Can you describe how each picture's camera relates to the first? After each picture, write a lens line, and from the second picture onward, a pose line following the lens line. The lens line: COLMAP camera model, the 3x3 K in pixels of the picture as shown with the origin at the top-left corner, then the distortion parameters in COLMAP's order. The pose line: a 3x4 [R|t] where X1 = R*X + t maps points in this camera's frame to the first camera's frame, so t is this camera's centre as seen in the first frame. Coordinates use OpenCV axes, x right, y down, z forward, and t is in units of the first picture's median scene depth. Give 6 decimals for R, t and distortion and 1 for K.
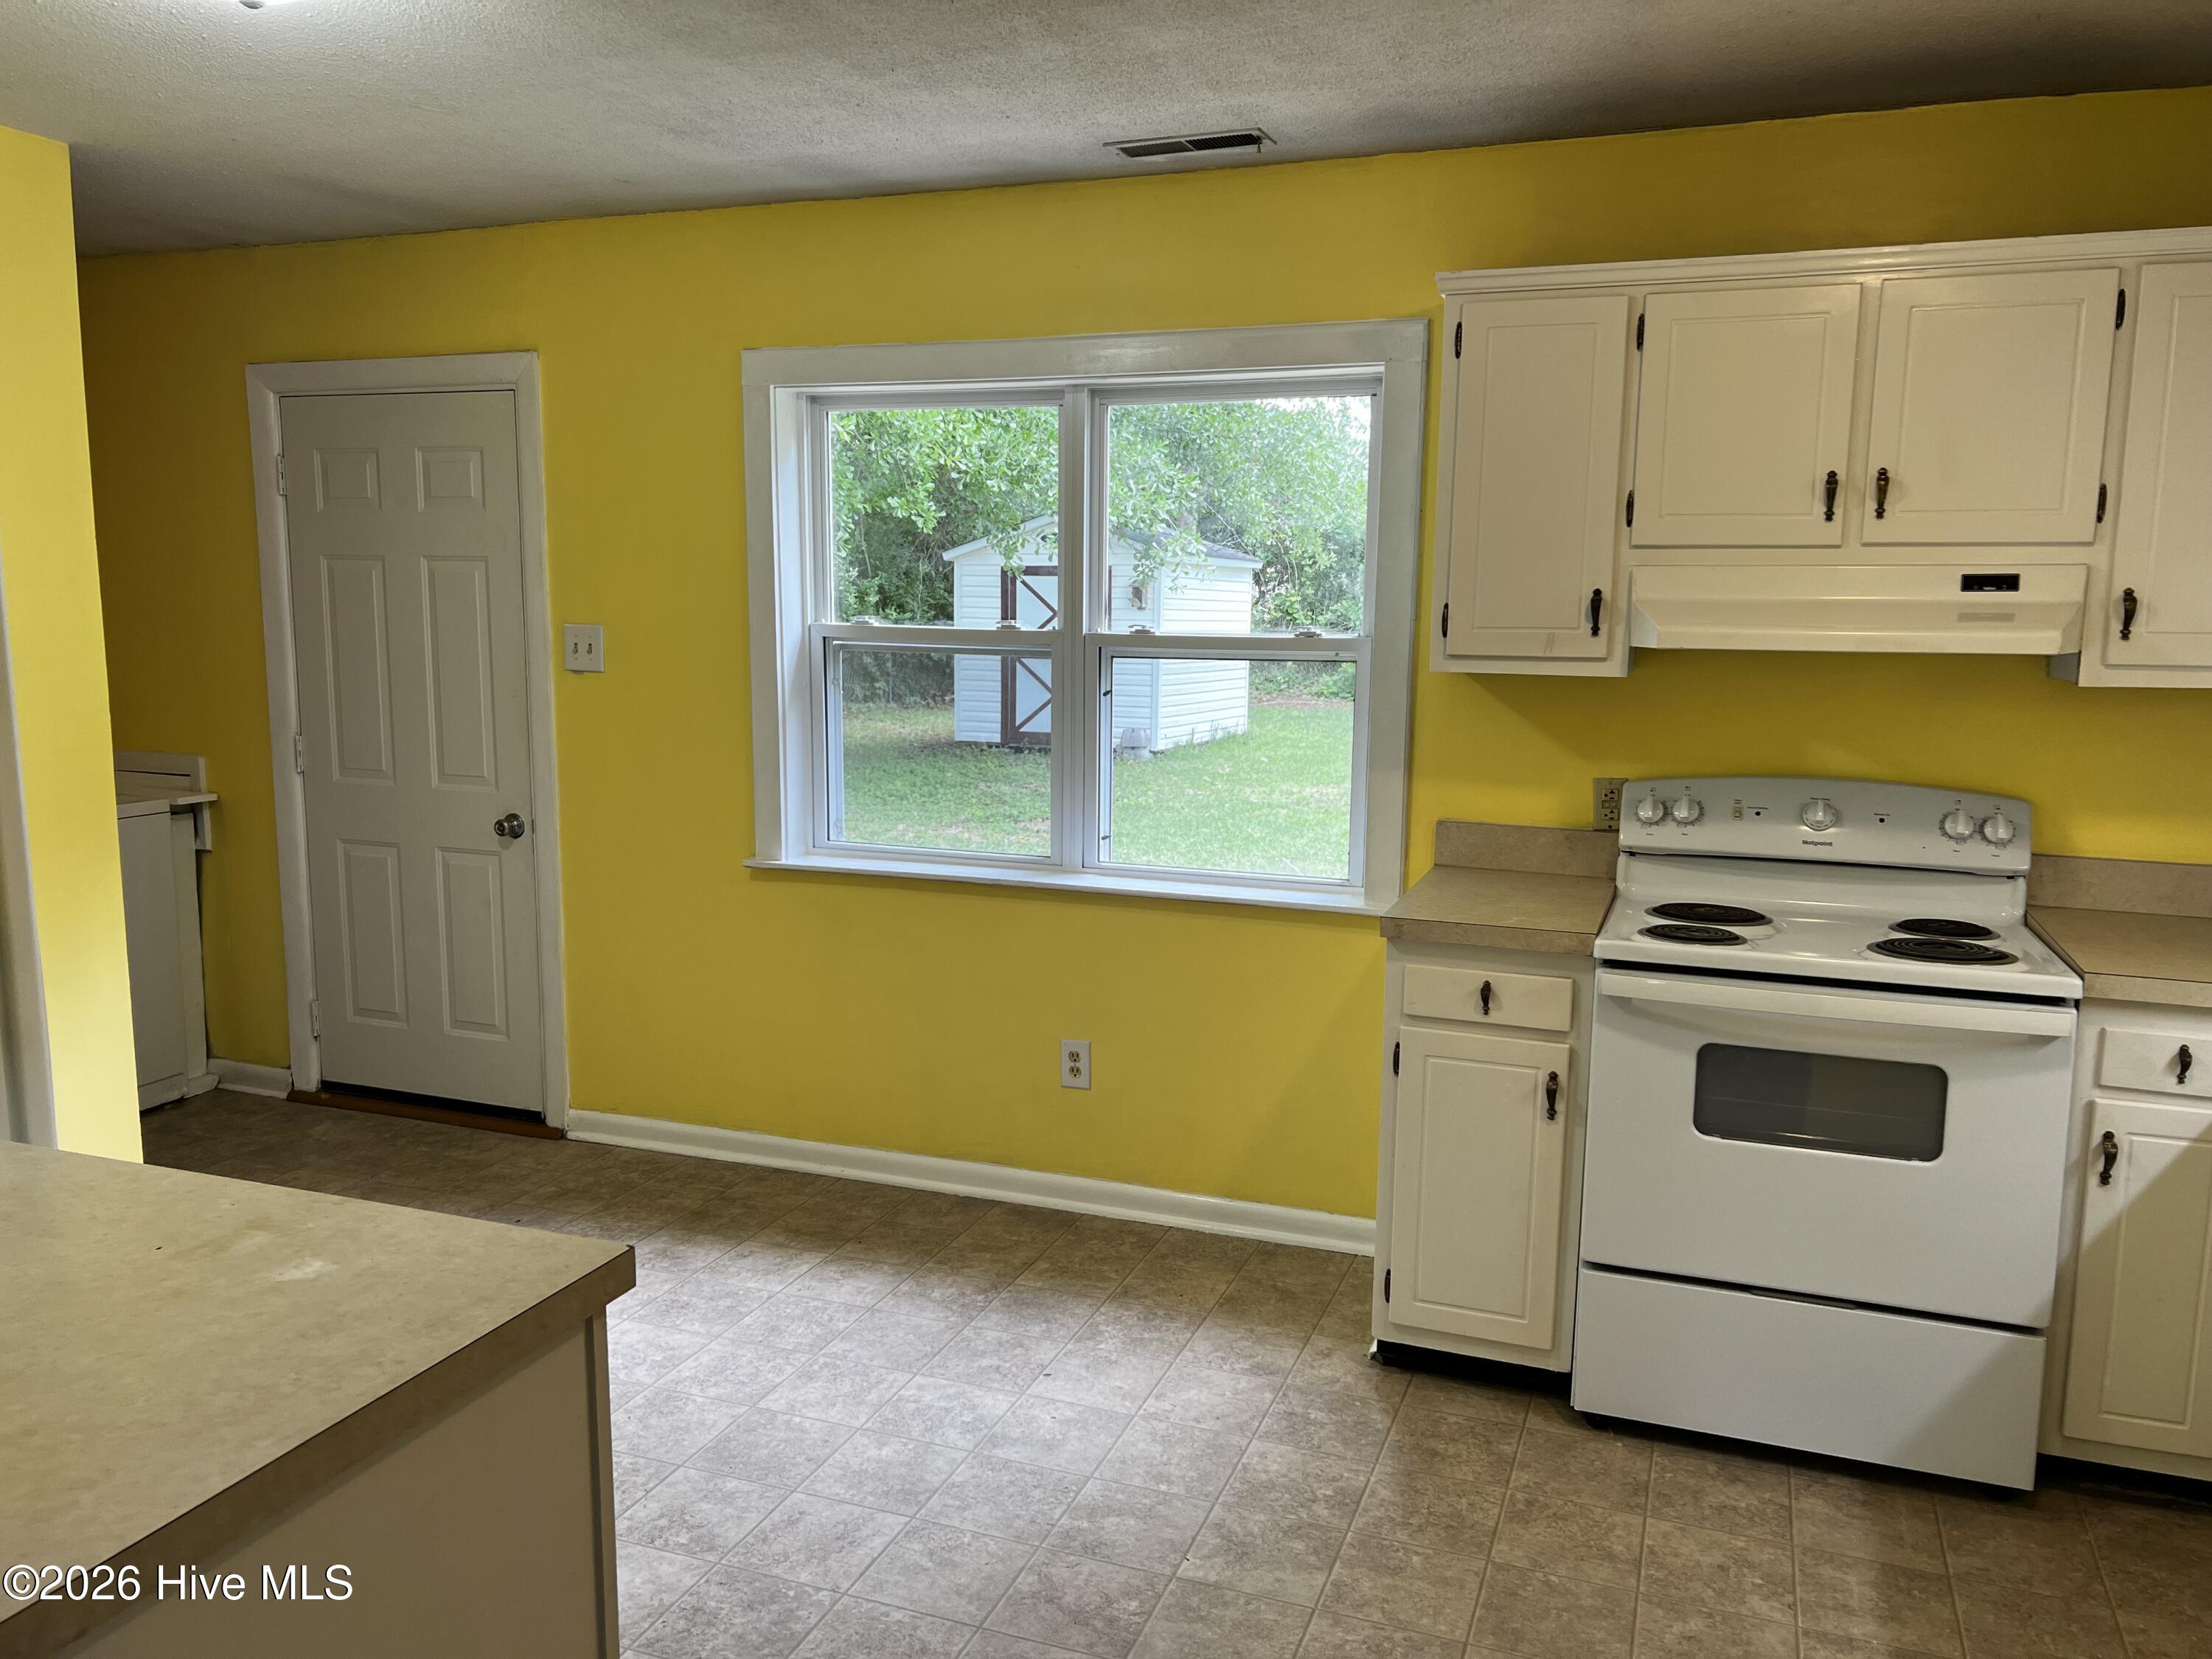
lens RADIAL K [[1660.7, 0, 1116.2], [0, 1660.7, 820.4], [0, 0, 1]] dist [0.022620, -0.003798]
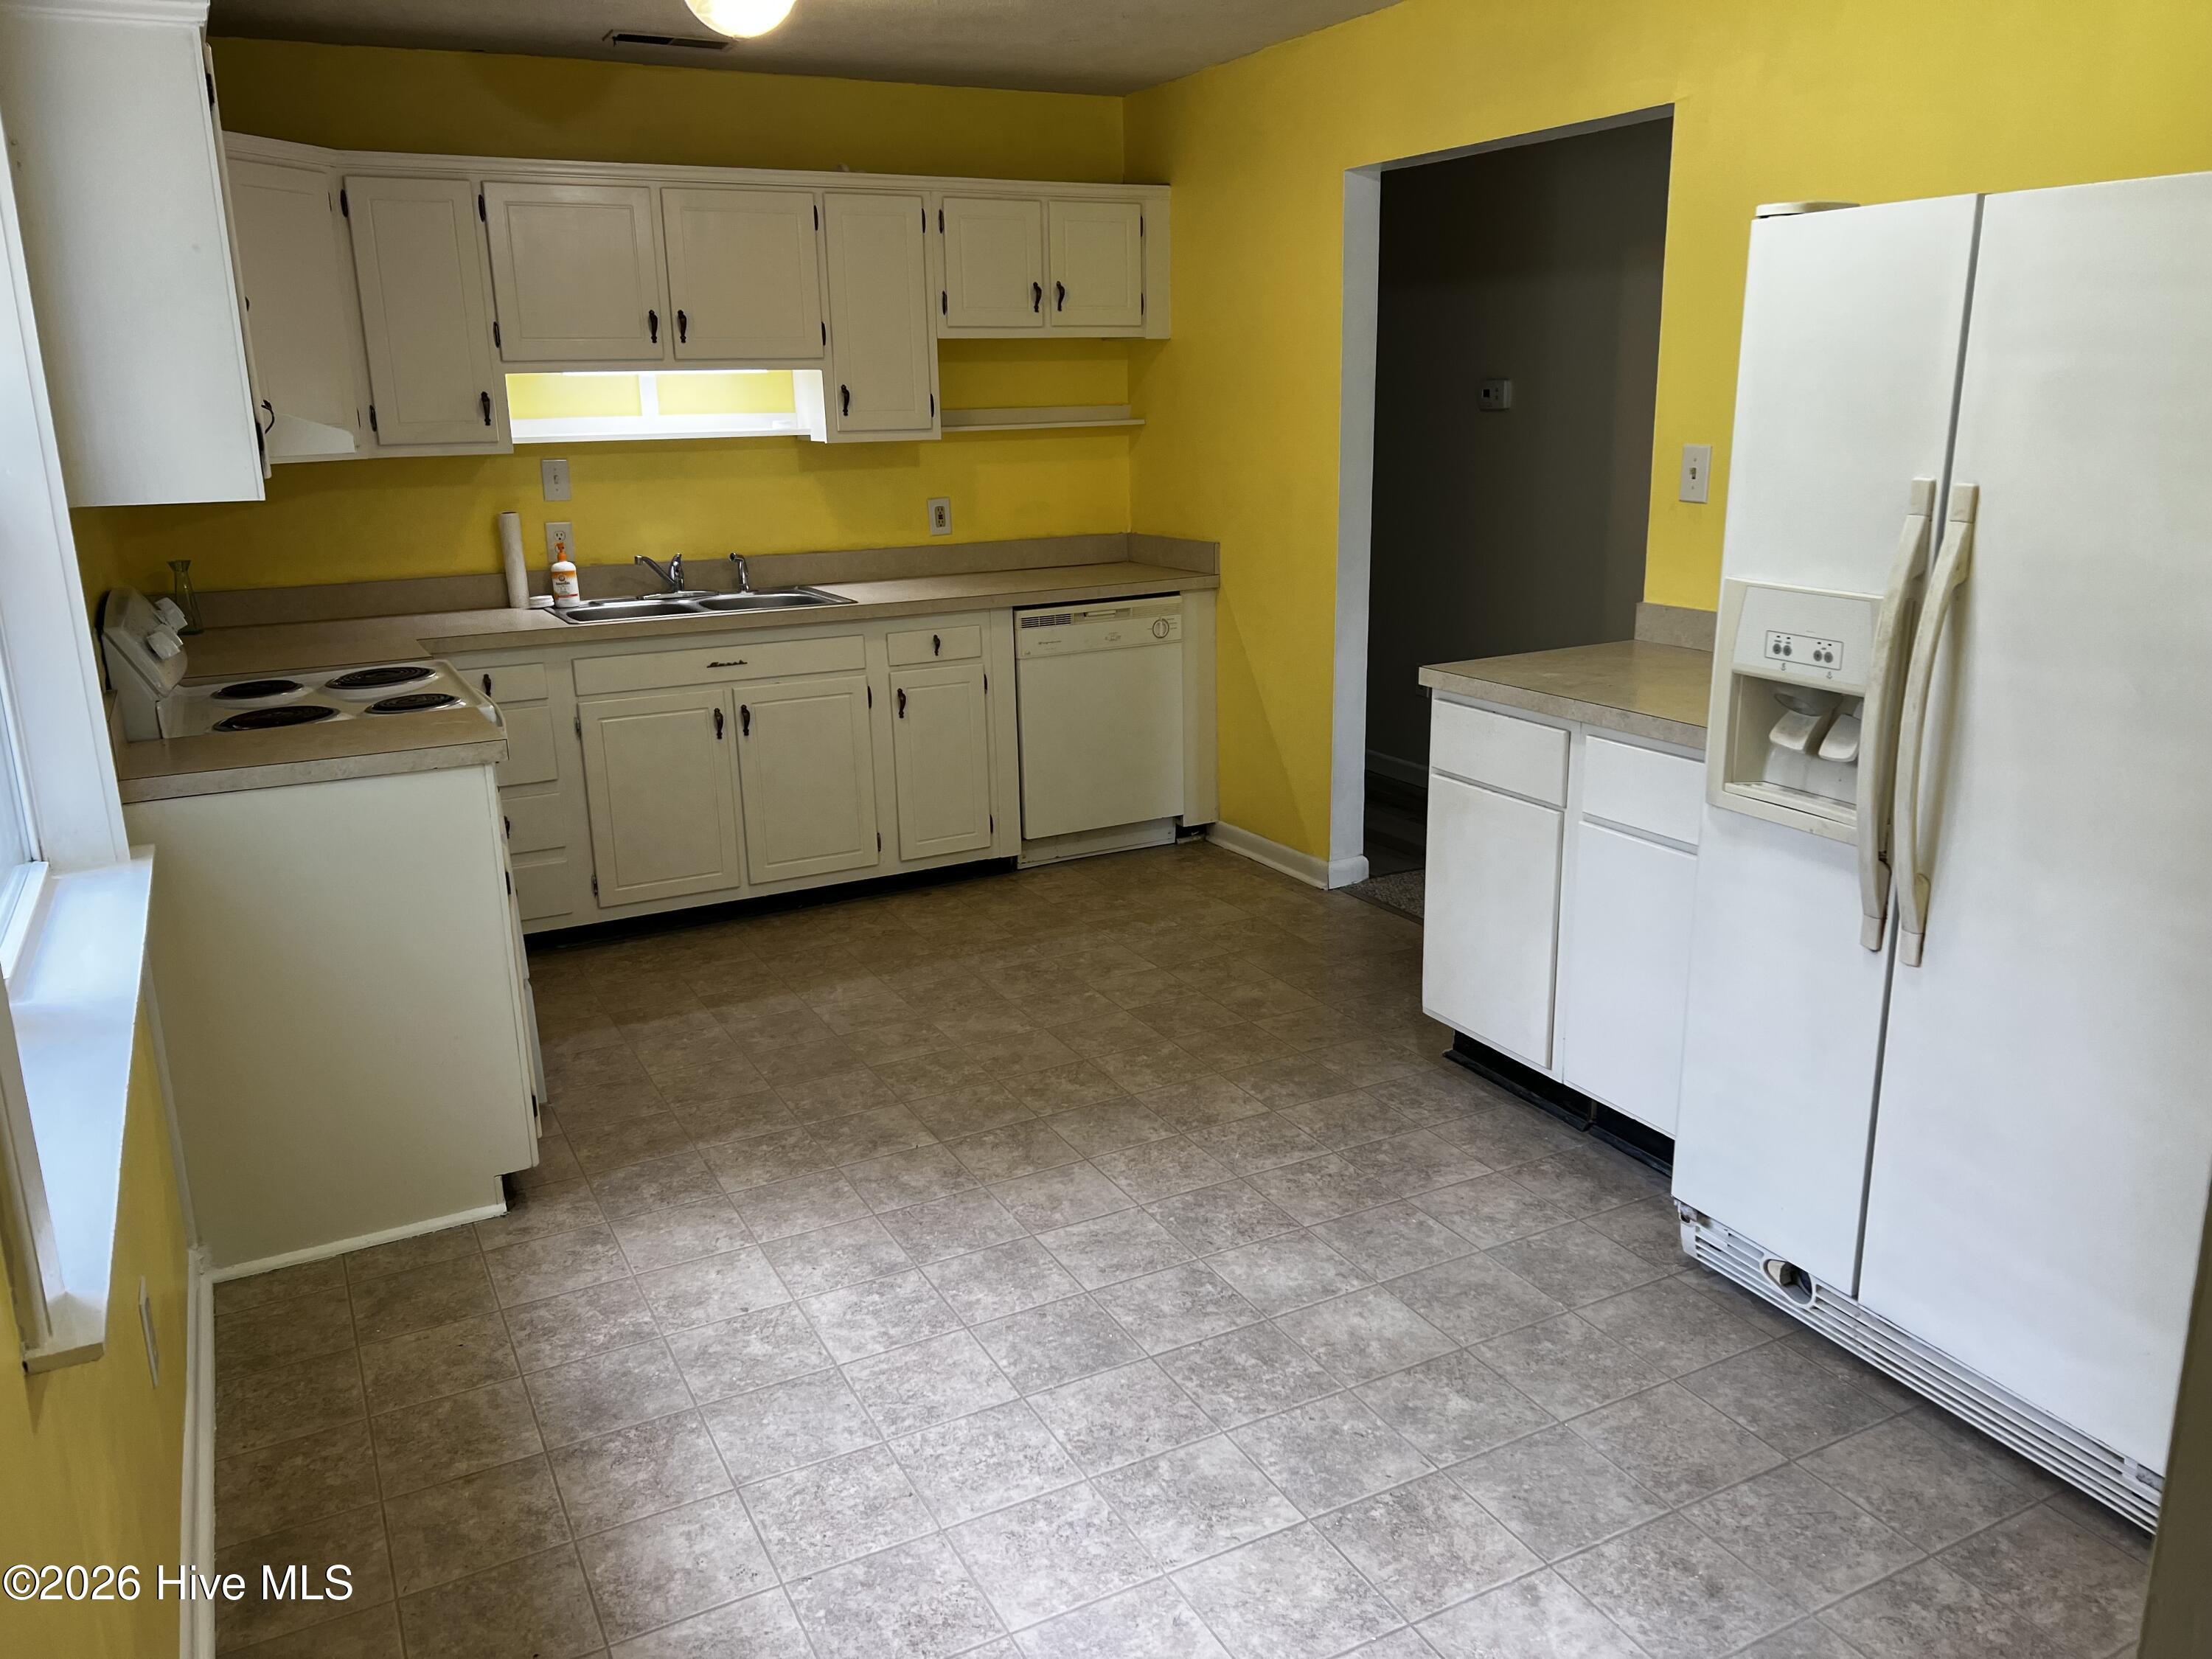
lens RADIAL K [[1660.7, 0, 1111.3], [0, 1660.7, 835.0], [0, 0, 1]] dist [0.022620, -0.003798]
pose [[-0.741319, -0.167149, 0.650006, -0.792828], [0.114711, 0.922685, 0.368094, -0.220513], [-0.661278, 0.347437, -0.664830, 1.521286]]
